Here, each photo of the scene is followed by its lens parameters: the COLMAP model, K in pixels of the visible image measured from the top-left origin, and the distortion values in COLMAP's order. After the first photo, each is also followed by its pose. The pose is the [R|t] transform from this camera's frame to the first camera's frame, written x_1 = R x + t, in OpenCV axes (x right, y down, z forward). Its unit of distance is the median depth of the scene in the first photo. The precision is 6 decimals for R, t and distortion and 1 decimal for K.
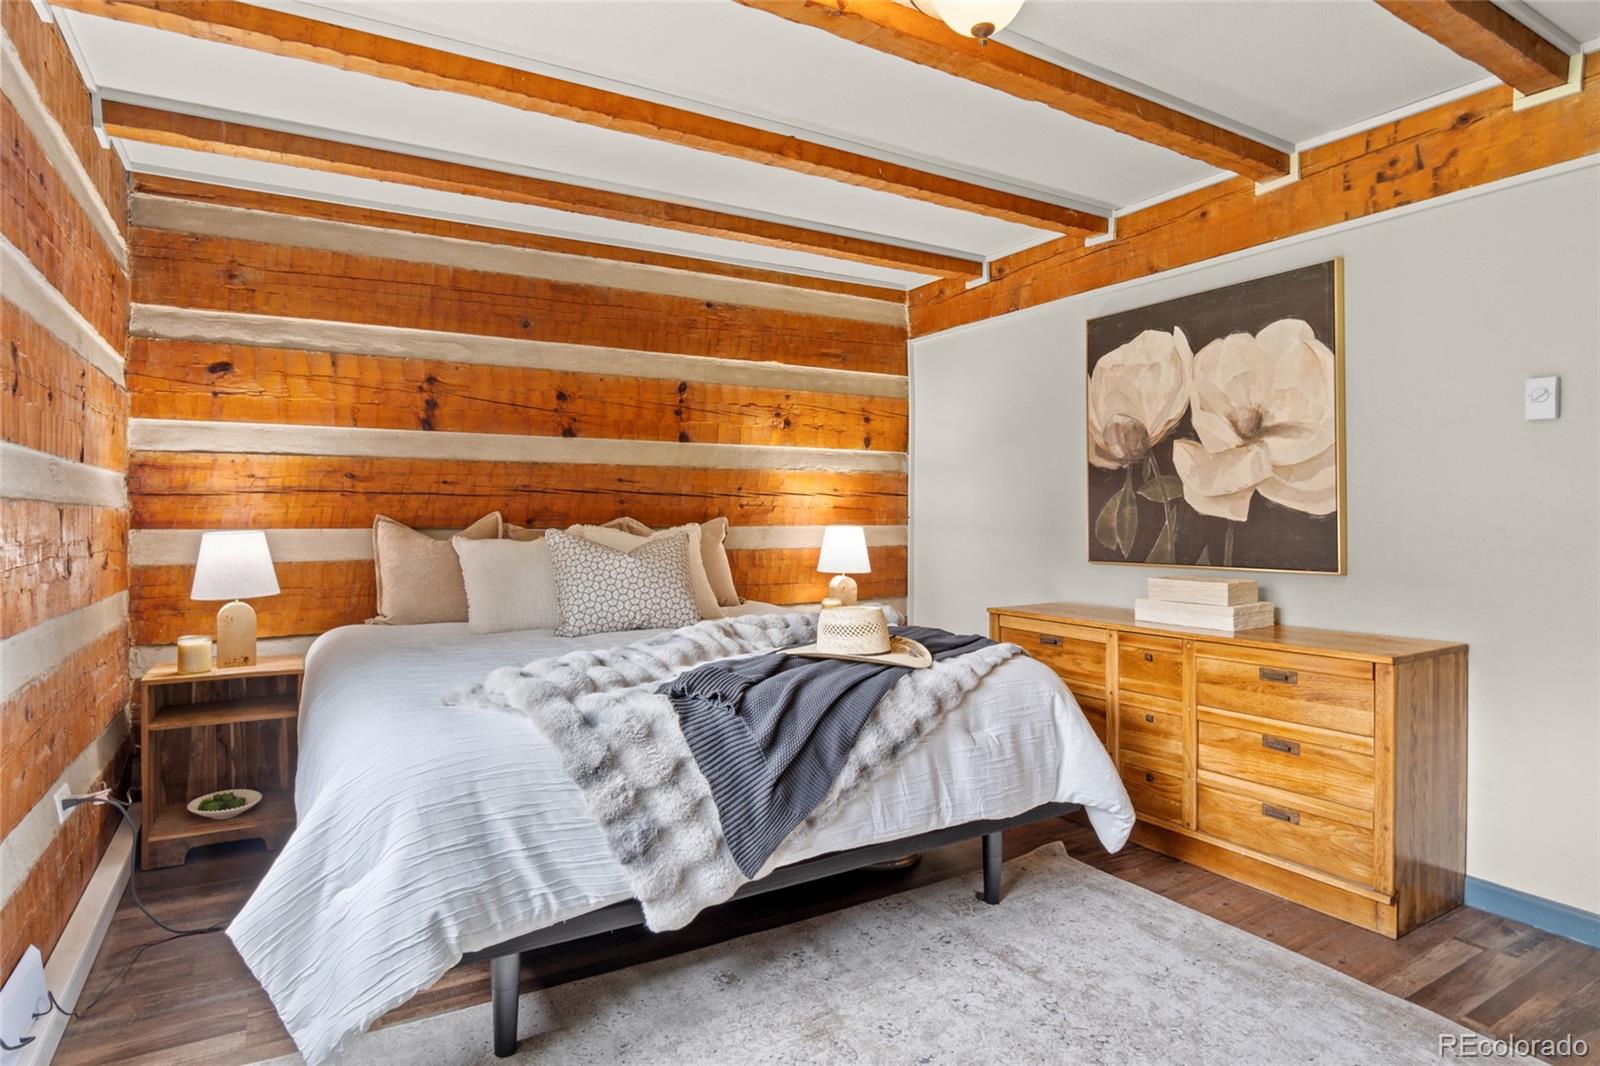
lens RADIAL K [[925.7, 0, 811.3], [0, 925.7, 497.5], [0, 0, 1]] dist [-0.010922, 0.002871]
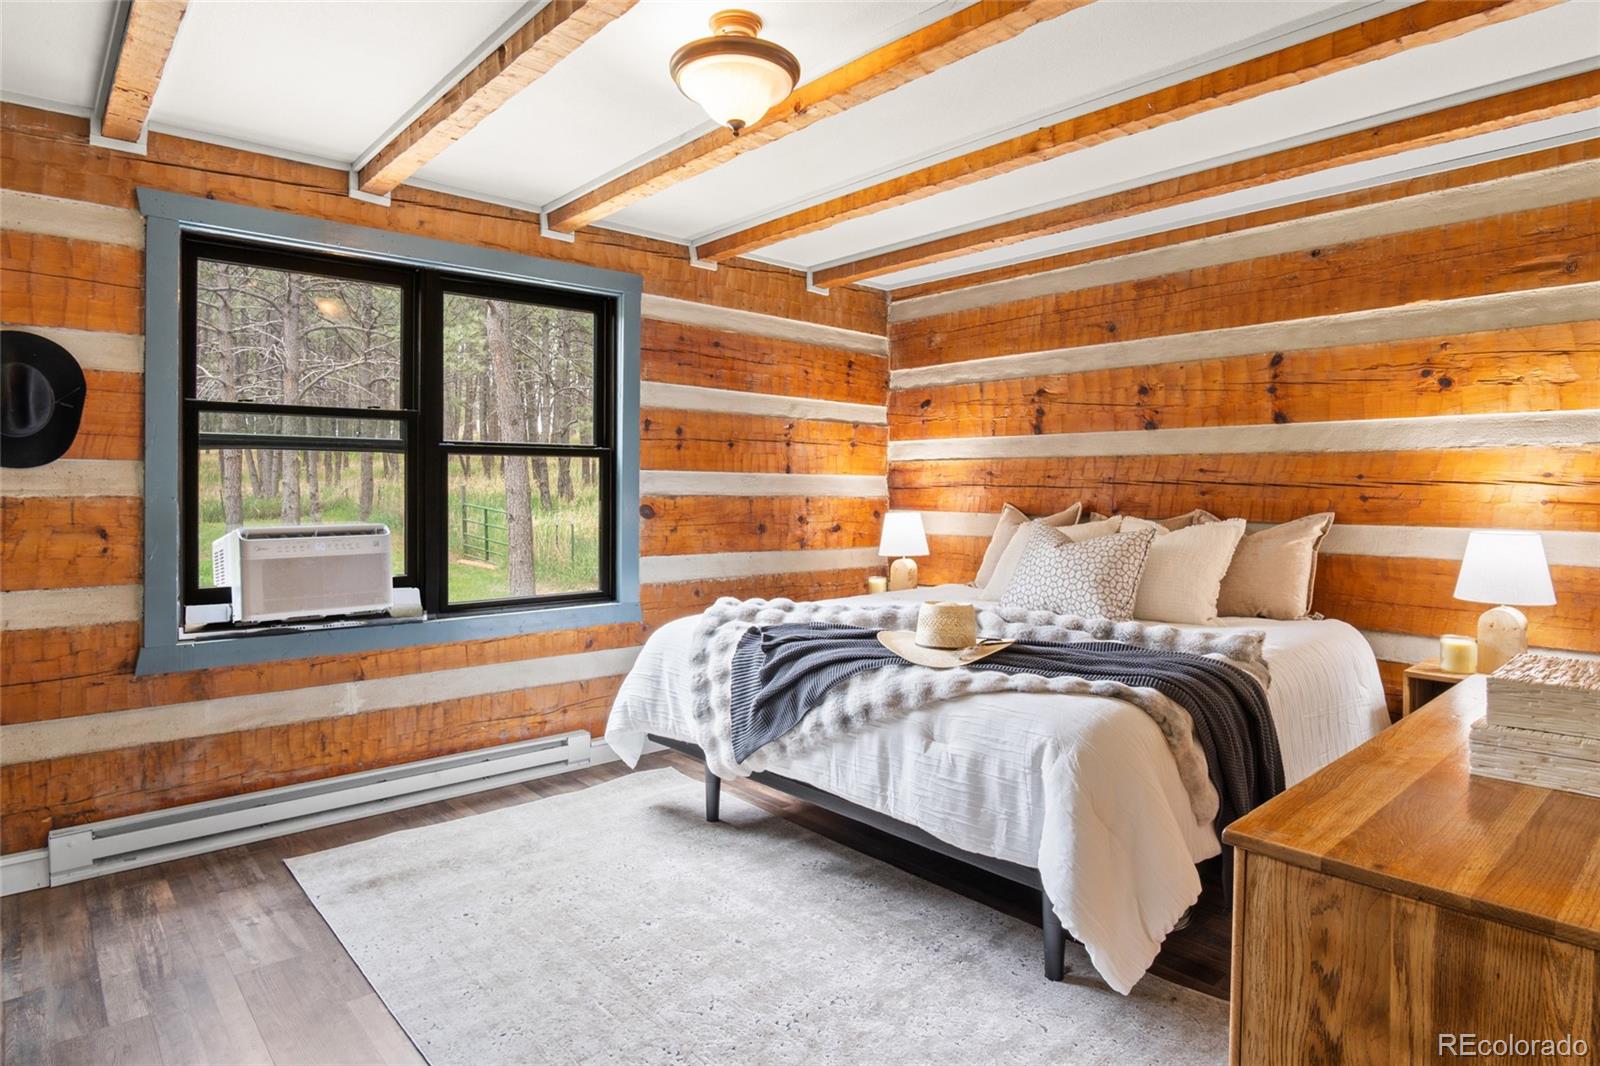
lens RADIAL K [[891.0, 0, 794.1], [0, 891.0, 501.1], [0, 0, 1]] dist [-0.030252, 0.003427]
pose [[0.169682, 0.004939, -0.985486, 0.626361], [-0.003240, 0.999985, 0.004454, 0.010187], [0.985494, 0.002437, 0.169695, 0.446502]]
